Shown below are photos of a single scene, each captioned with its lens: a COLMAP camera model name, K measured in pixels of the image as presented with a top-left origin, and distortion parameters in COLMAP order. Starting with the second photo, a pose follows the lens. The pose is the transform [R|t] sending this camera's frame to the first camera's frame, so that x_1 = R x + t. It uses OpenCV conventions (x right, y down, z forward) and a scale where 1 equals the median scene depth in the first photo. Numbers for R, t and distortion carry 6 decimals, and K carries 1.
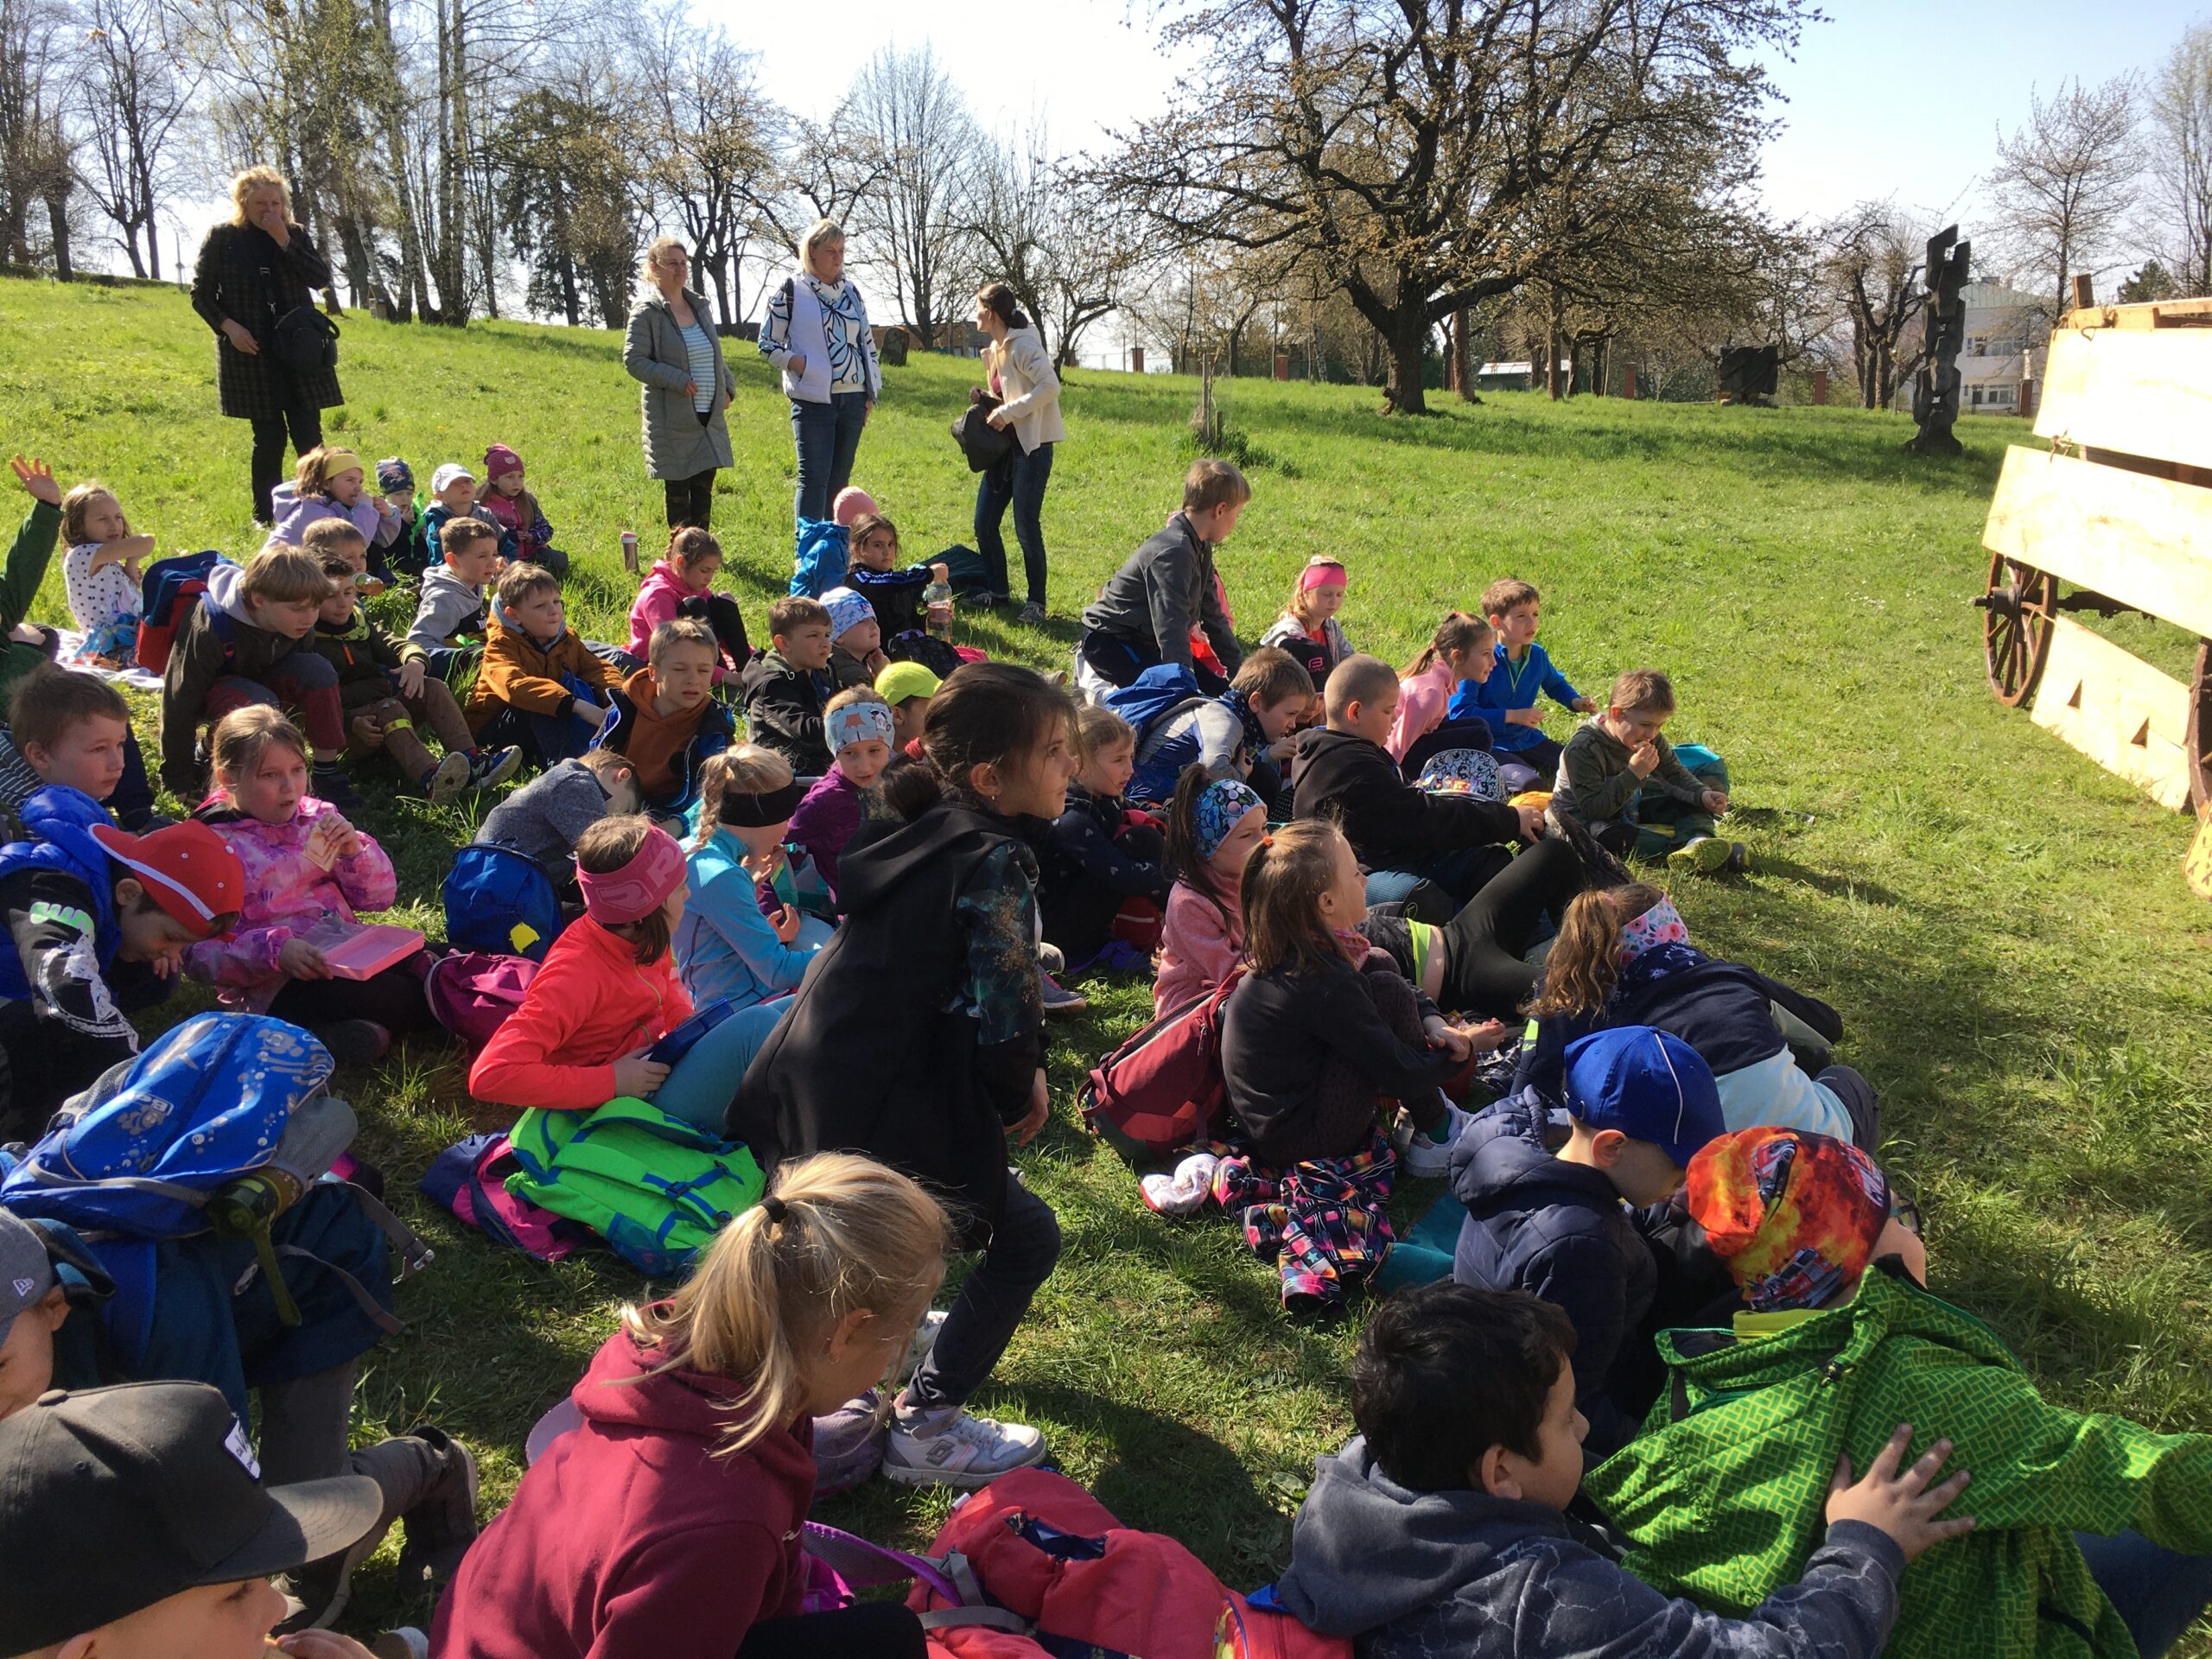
lens RADIAL K [[1886.6, 0, 1106.0], [0, 1886.6, 829.5], [0, 0, 1]] dist [0.072366, -0.090737]
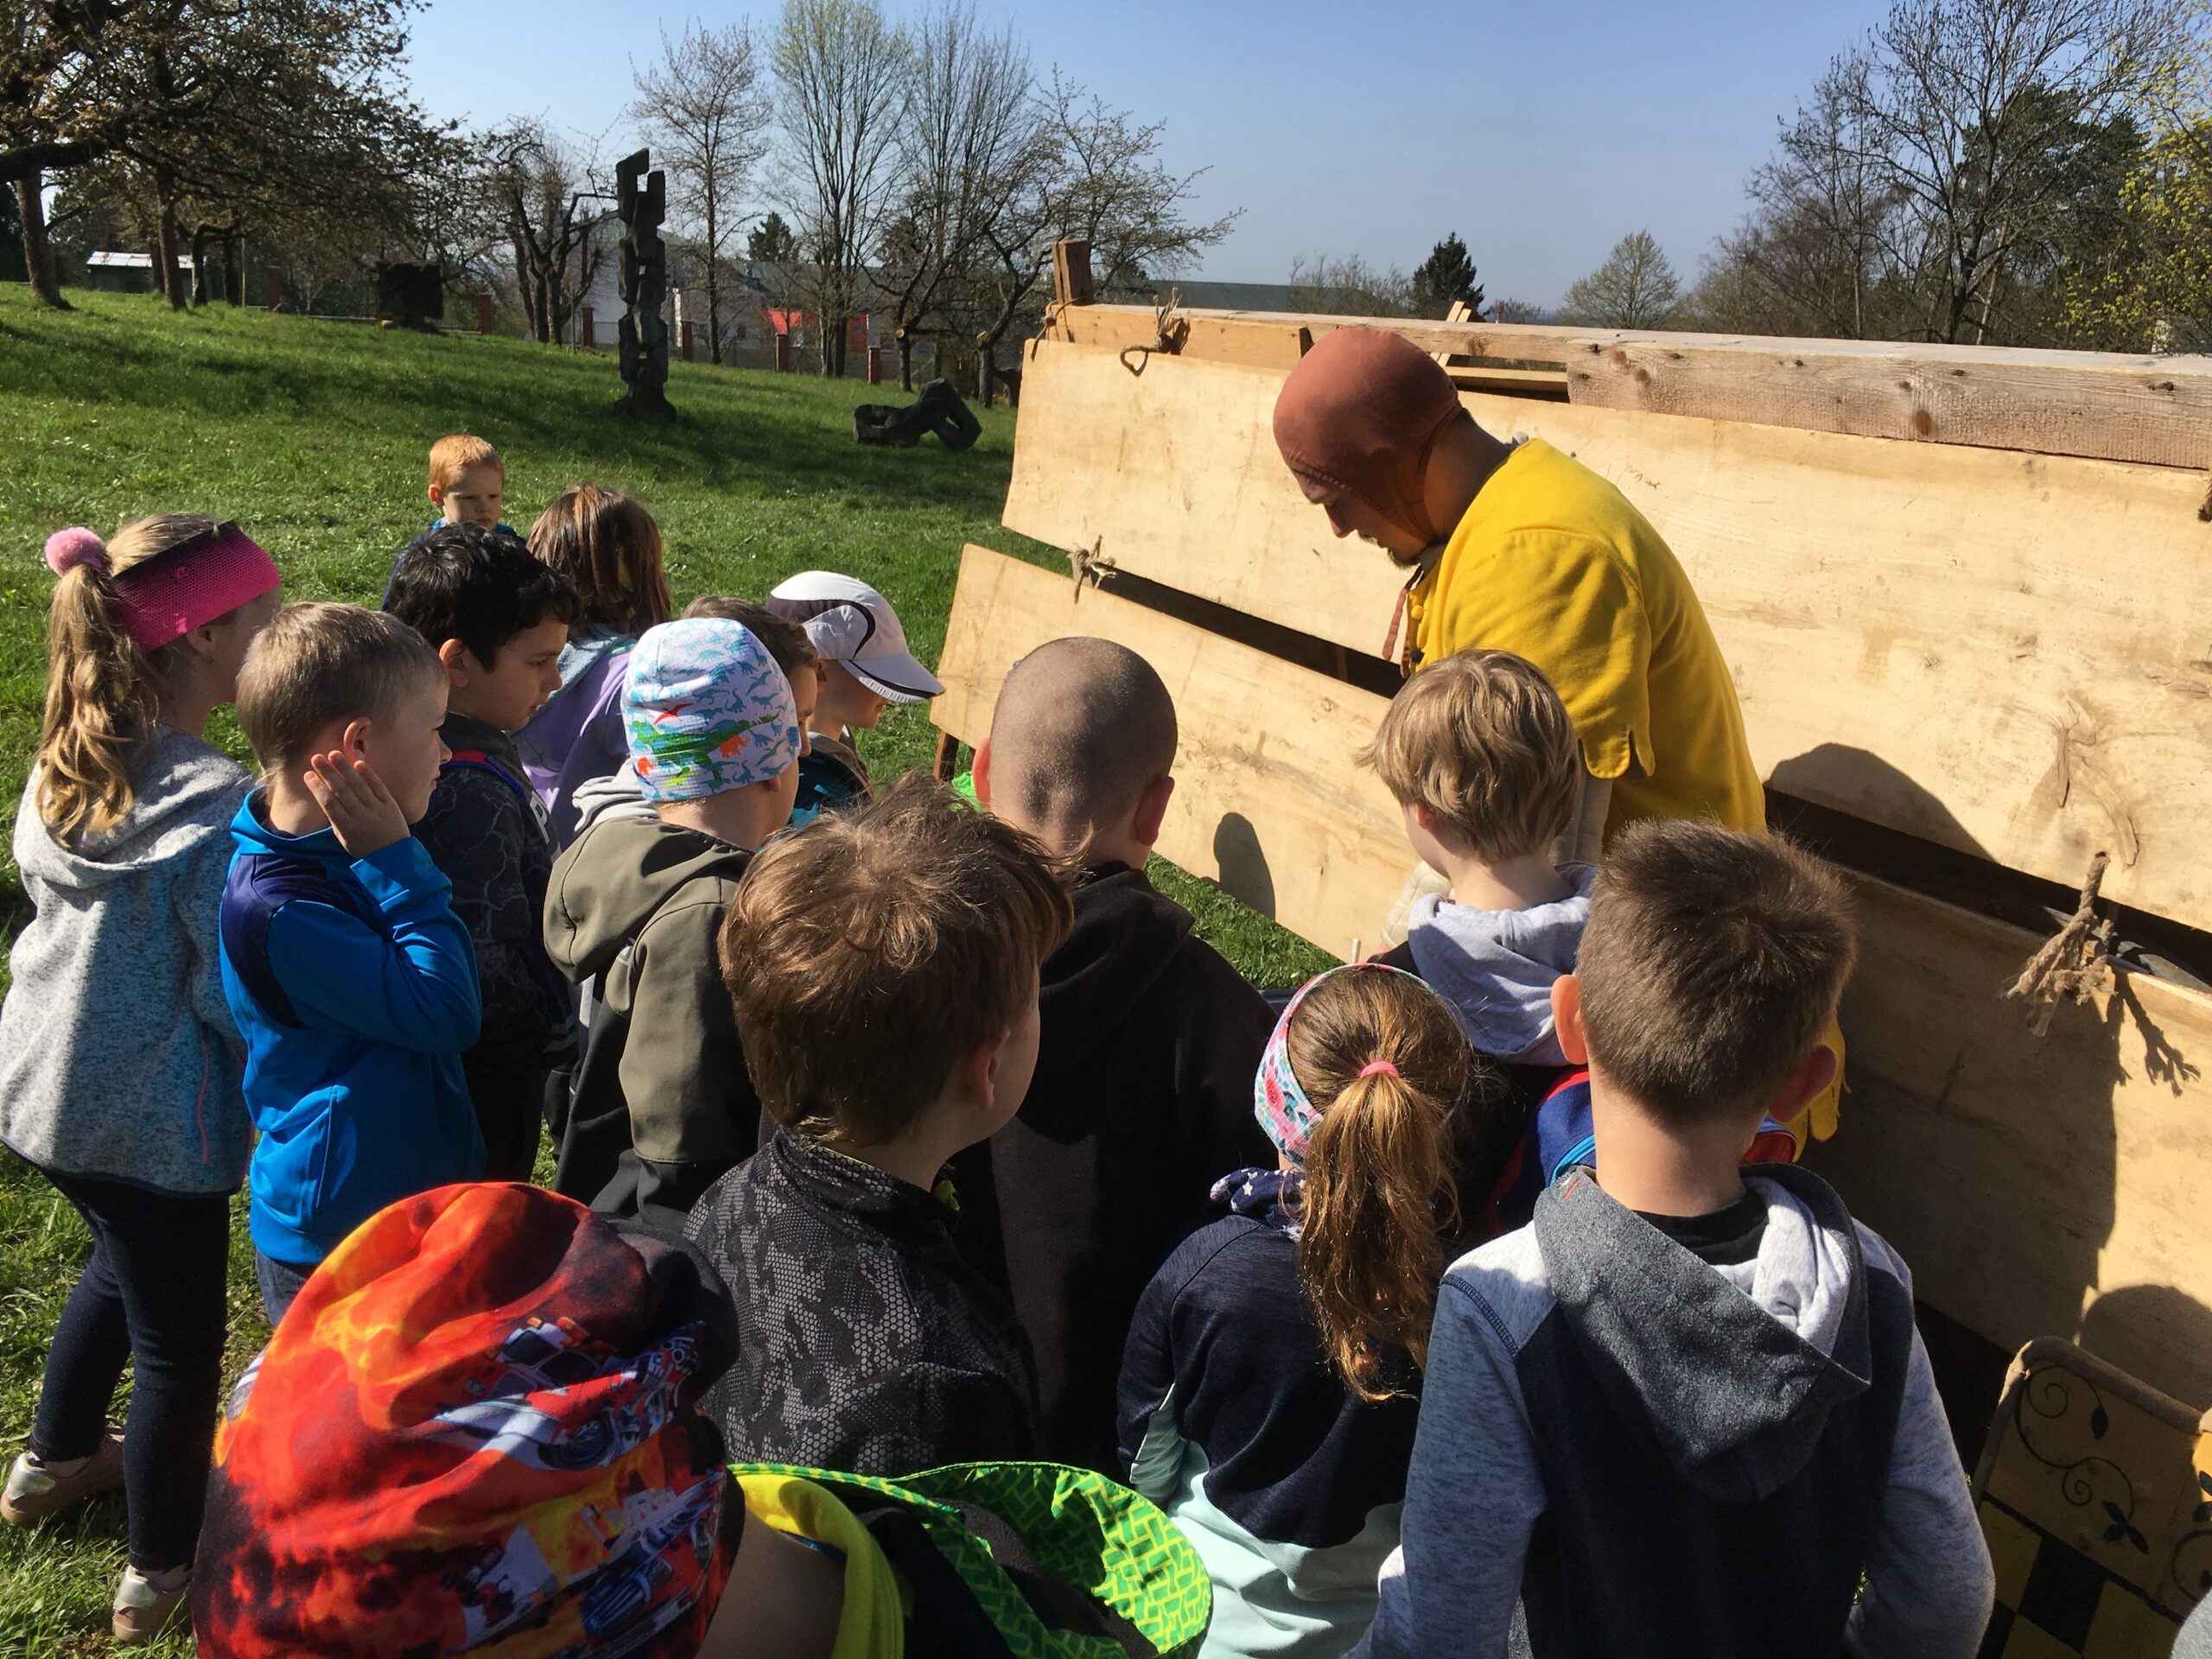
lens RADIAL K [[1915.1, 0, 1061.3], [0, 1915.1, 827.2], [0, 0, 1]] dist [0.037954, -0.013346]
pose [[0.802853, -0.090012, 0.589343, 0.030695], [0.066933, 0.995896, 0.060924, -0.028260], [-0.592408, -0.009467, 0.805583, 0.100274]]
